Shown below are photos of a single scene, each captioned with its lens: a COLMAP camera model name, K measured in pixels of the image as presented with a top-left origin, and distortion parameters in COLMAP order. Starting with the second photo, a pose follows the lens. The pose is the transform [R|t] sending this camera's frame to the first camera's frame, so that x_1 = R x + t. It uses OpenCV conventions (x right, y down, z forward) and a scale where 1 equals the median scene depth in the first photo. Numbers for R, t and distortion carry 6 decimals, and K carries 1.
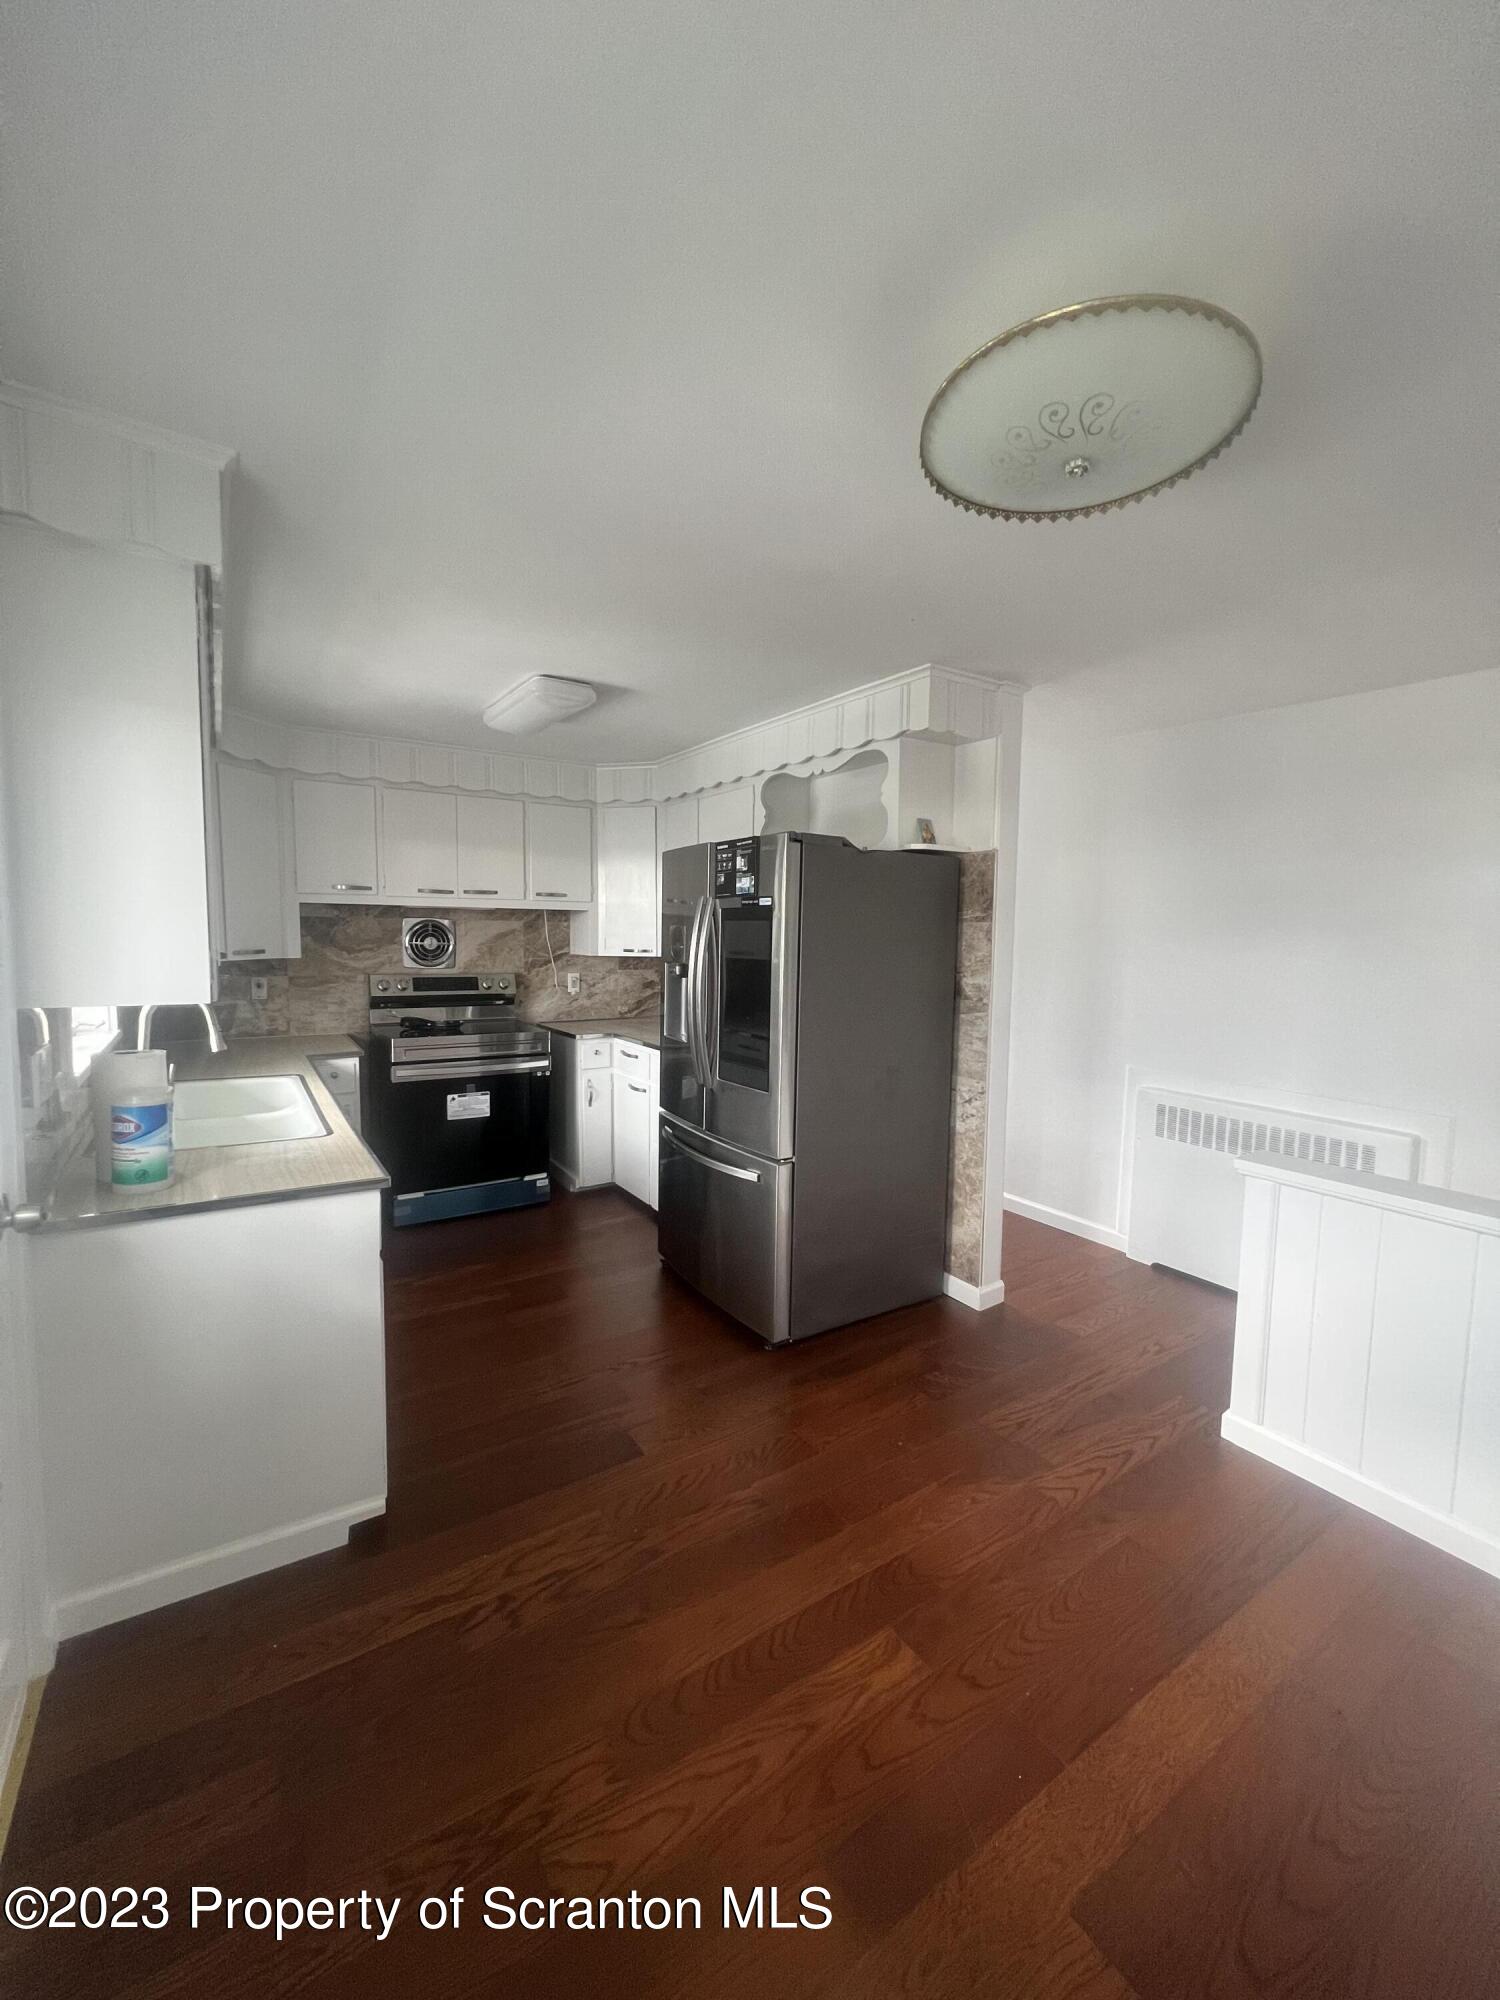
lens RADIAL K [[801.0, 0, 750.0], [0, 801.0, 1000.0], [0, 0, 1]] dist [-0.000980, -0.000059]
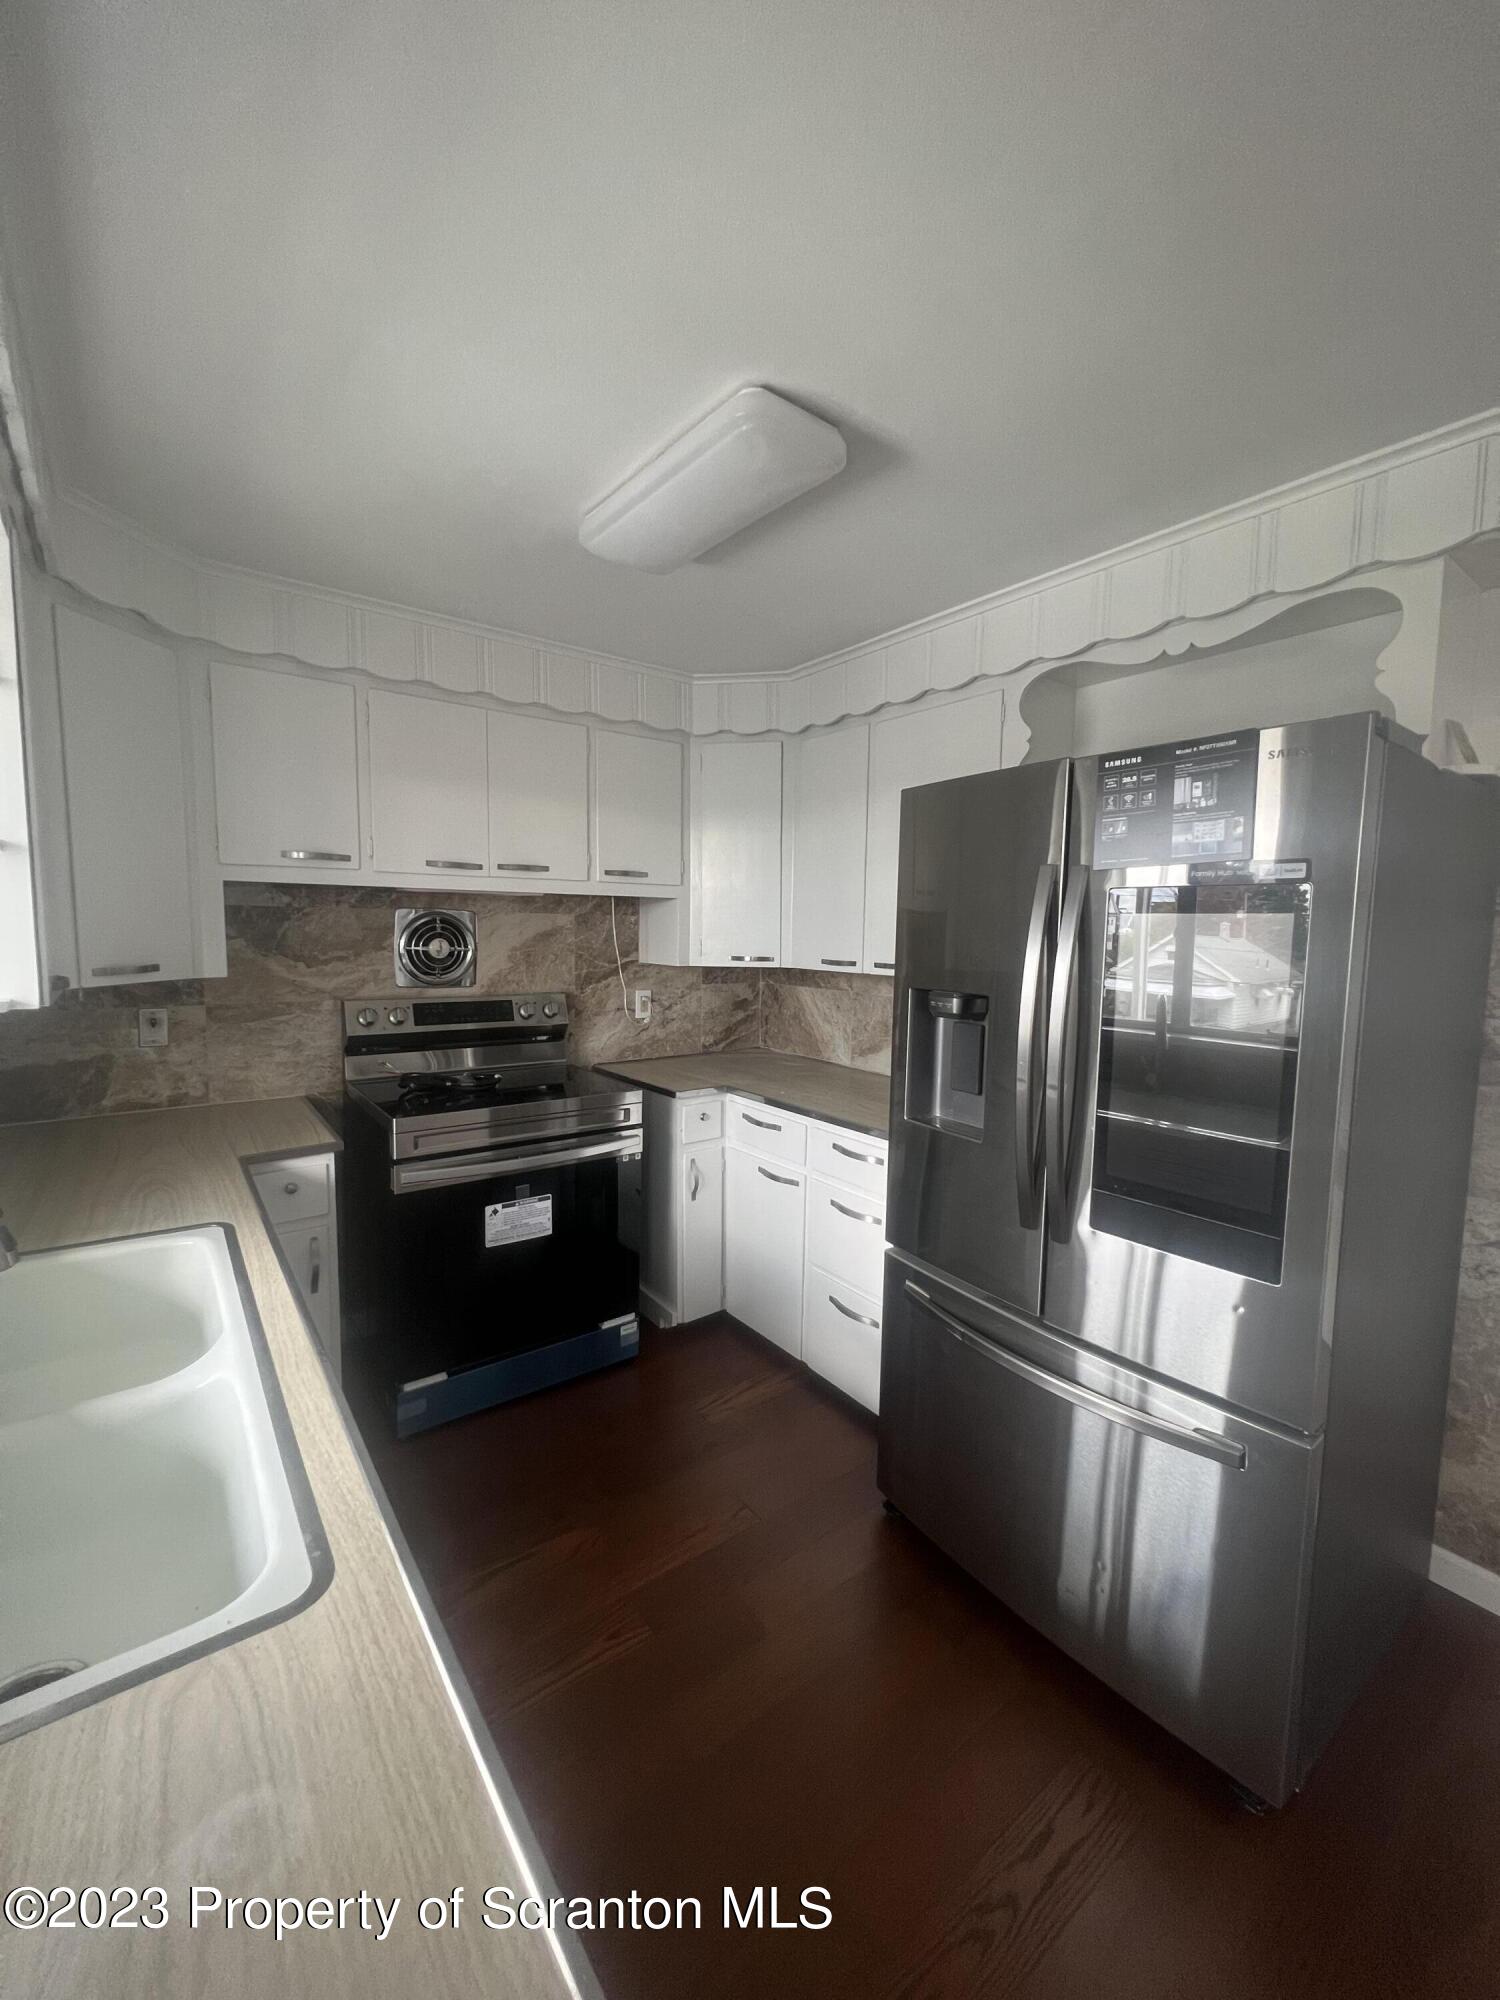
lens RADIAL K [[801.0, 0, 750.0], [0, 801.0, 1000.0], [0, 0, 1]] dist [-0.000980, -0.000059]
pose [[0.997823, -0.005087, 0.065756, -0.202220], [0.004576, 0.999958, 0.007922, -0.035157], [-0.065793, -0.007604, 0.997804, 0.362549]]
